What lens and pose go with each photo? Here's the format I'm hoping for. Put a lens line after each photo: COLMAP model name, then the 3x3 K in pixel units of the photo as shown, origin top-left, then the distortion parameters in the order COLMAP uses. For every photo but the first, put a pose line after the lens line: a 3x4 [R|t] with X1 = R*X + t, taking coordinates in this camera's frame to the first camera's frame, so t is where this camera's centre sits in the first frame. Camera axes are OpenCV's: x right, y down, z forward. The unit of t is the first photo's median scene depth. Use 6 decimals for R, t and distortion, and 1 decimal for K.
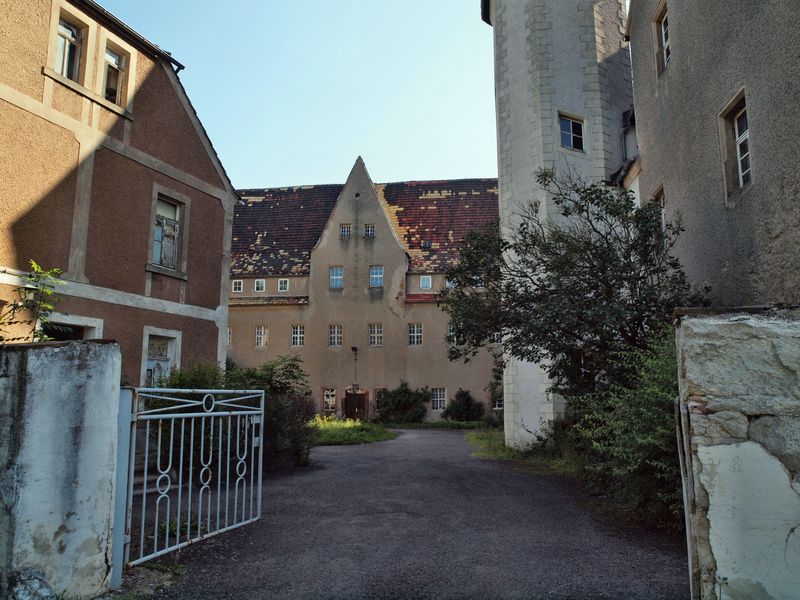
lens RADIAL K [[608.4, 0, 402.0], [0, 608.4, 299.5], [0, 0, 1]] dist [-0.102686, 0.101043]
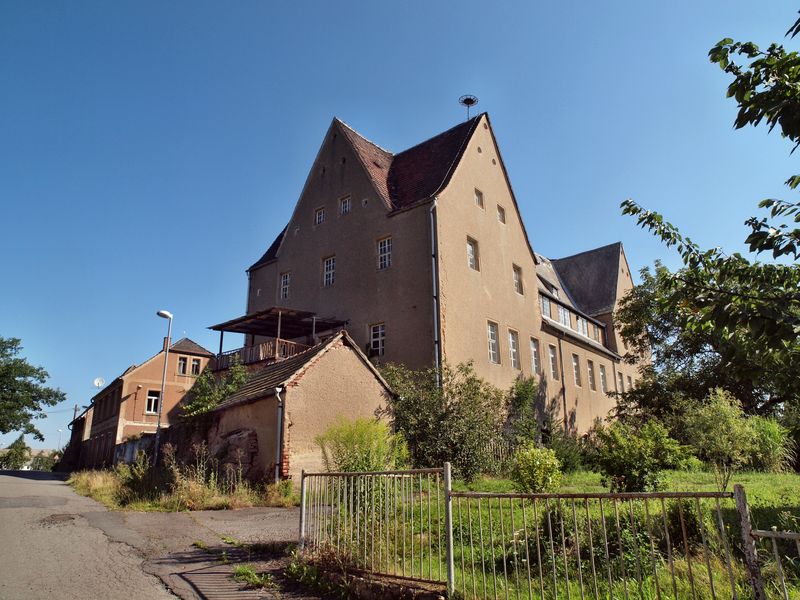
lens RADIAL K [[568.0, 0, 404.5], [0, 568.0, 297.1], [0, 0, 1]] dist [-0.114695, 0.081462]
pose [[0.845769, -0.173046, -0.504708, 1.817486], [0.093193, 0.979315, -0.179603, -0.039676], [0.525348, 0.104867, 0.844401, -0.973555]]
